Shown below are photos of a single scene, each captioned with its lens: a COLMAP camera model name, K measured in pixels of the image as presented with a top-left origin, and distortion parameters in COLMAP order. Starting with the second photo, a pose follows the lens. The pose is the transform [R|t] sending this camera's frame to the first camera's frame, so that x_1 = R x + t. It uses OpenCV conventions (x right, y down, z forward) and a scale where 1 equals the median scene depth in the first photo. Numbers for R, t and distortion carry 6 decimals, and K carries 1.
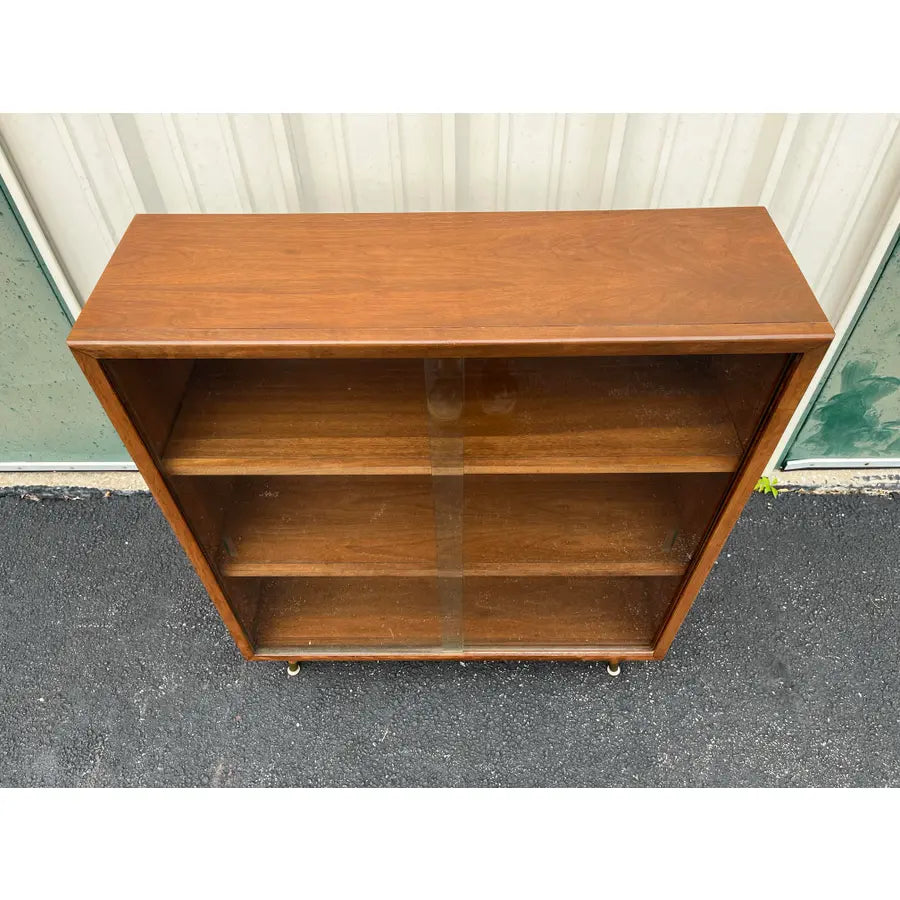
lens RADIAL K [[682.7, 0, 449.7], [0, 682.7, 458.8], [0, 0, 1]] dist [0.023753, -0.003597]
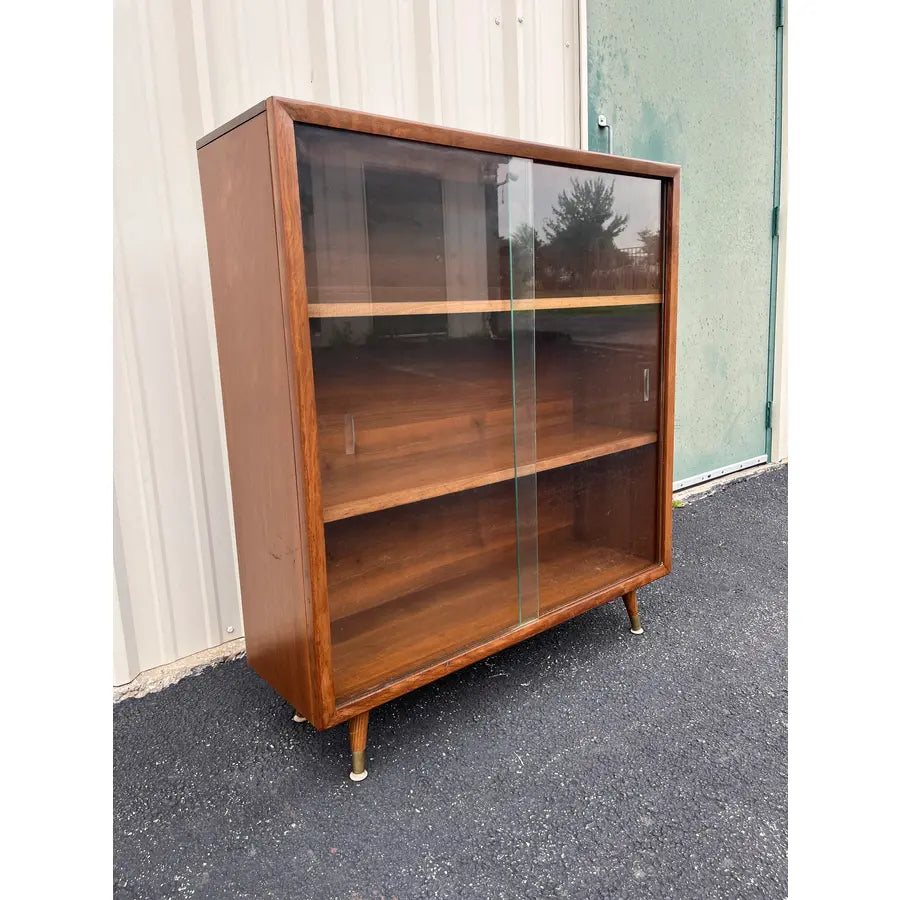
lens RADIAL K [[675.0, 0, 454.8], [0, 675.0, 440.3], [0, 0, 1]] dist [0.083343, -0.132770]
pose [[0.772859, -0.130932, 0.620924, -0.580663], [0.501307, 0.725908, -0.470903, 0.469806], [-0.389077, 0.675215, 0.626661, 0.314777]]
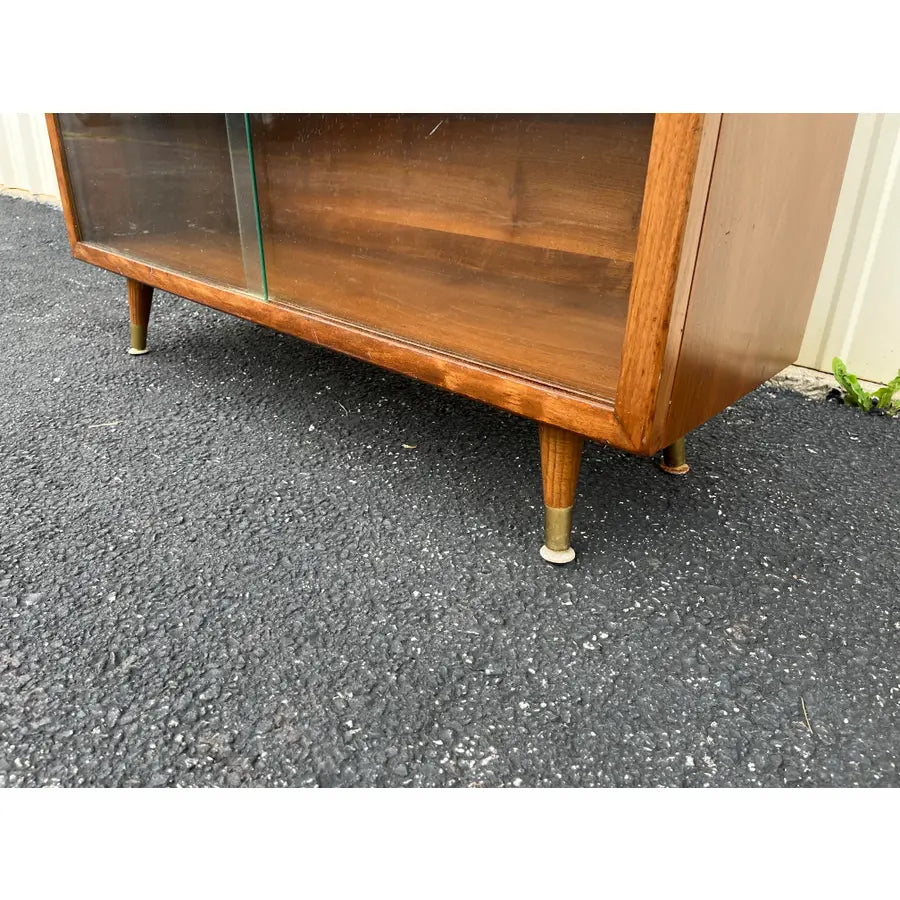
lens RADIAL K [[690.7, 0, 443.4], [0, 690.7, 449.8], [0, 0, 1]] dist [0.020812, -0.002827]
pose [[0.734132, 0.321511, -0.598064, 0.419106], [-0.532430, 0.819190, -0.213180, 0.396369], [0.421389, 0.474930, 0.772576, 0.717287]]
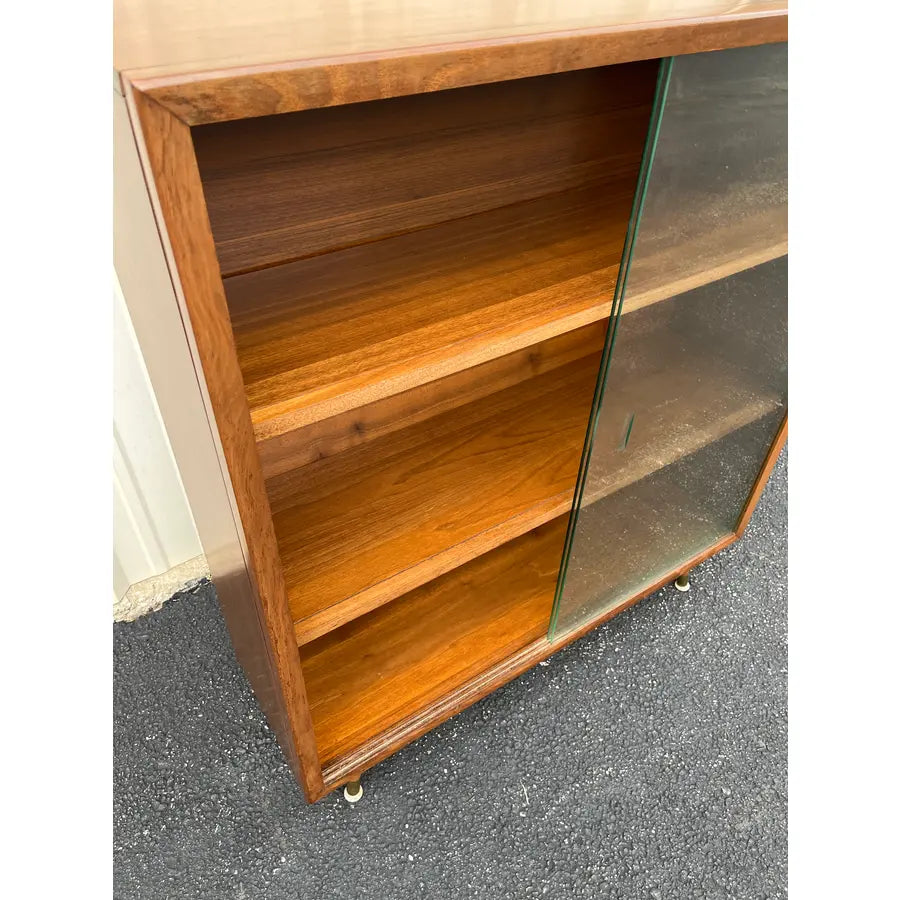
lens RADIAL K [[679.1, 0, 445.9], [0, 679.1, 448.6], [0, 0, 1]] dist [0.088818, -0.138279]
pose [[0.830053, -0.339178, 0.442686, -0.360694], [0.404375, 0.912693, -0.058928, 0.084231], [-0.384049, 0.227924, 0.894738, 0.313266]]
